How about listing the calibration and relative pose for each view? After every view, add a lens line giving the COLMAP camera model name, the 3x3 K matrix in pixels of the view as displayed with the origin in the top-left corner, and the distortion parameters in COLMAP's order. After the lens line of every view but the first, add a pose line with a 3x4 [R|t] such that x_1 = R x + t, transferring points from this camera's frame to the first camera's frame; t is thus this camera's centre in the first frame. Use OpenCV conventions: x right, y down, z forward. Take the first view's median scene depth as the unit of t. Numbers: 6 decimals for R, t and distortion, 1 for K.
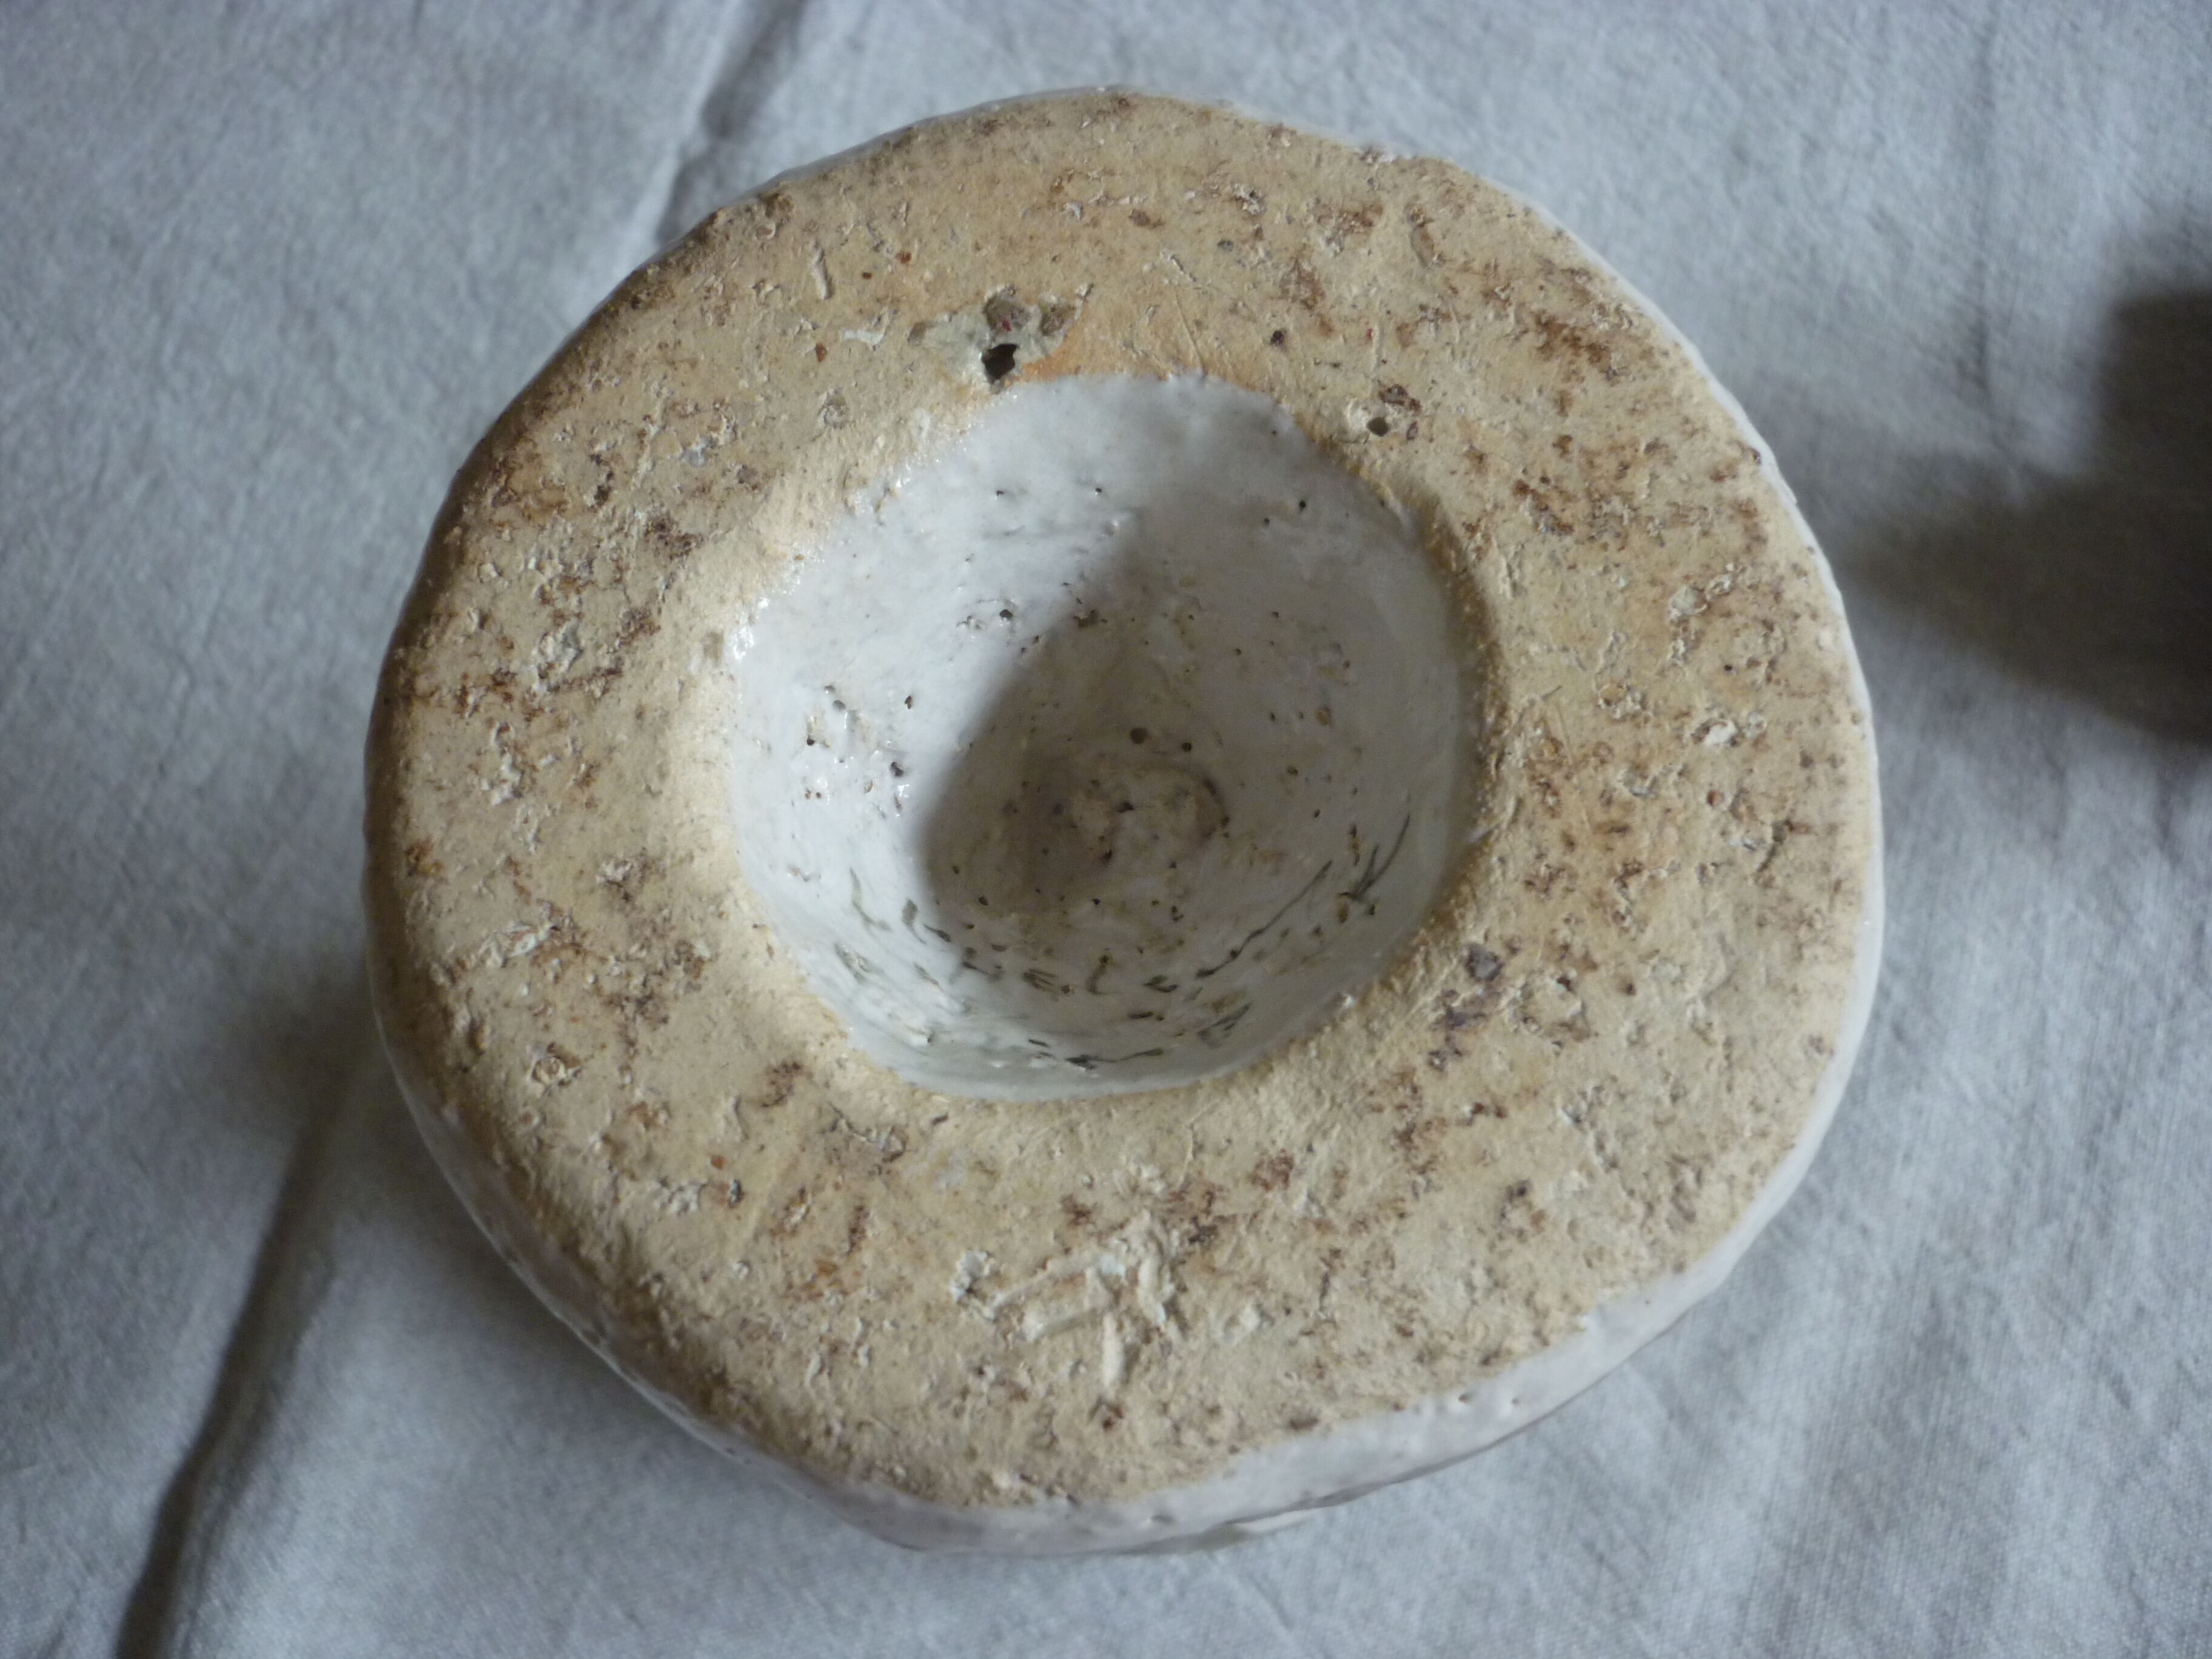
lens RADIAL K [[2227.0, 0, 1106.0], [0, 2227.0, 829.5], [0, 0, 1]] dist [-0.103308, 0.115943]
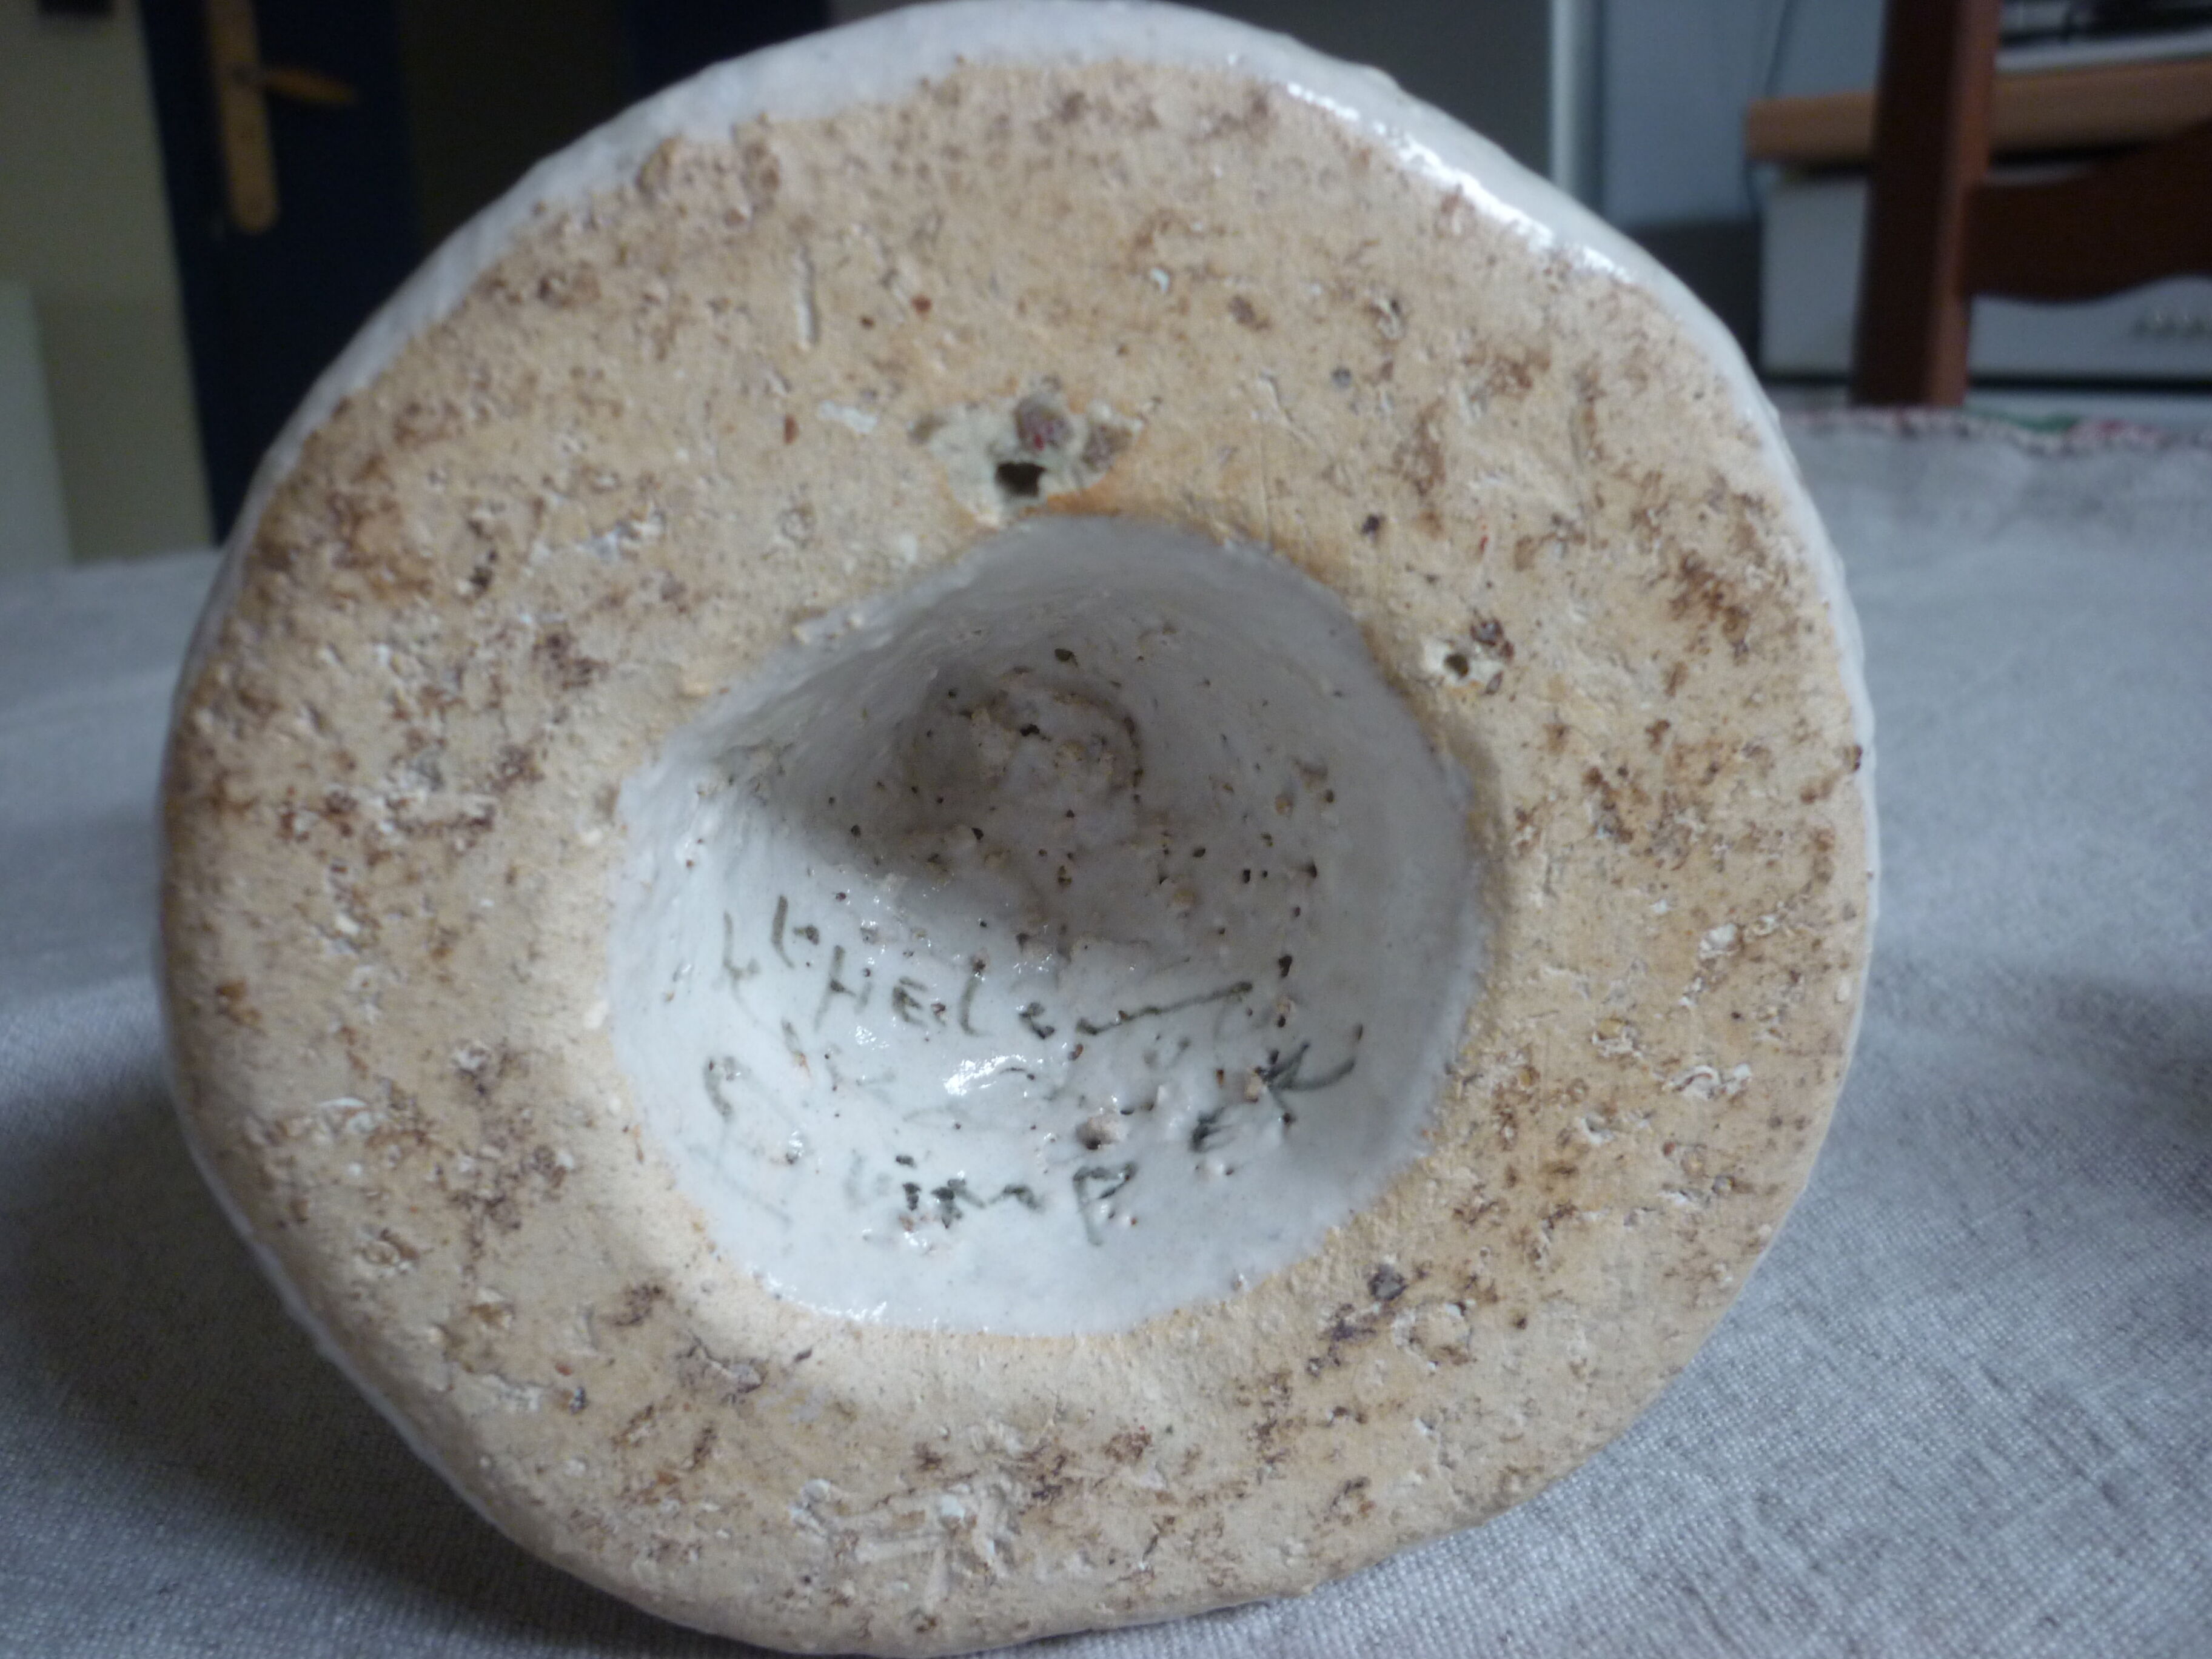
lens RADIAL K [[2227.0, 0, 1106.0], [0, 2227.0, 829.5], [0, 0, 1]] dist [-0.103308, 0.115943]
pose [[0.968420, 0.151350, 0.198129, -0.161164], [-0.235323, 0.817406, 0.525804, -0.550724], [-0.082372, -0.555824, 0.827209, 0.309733]]
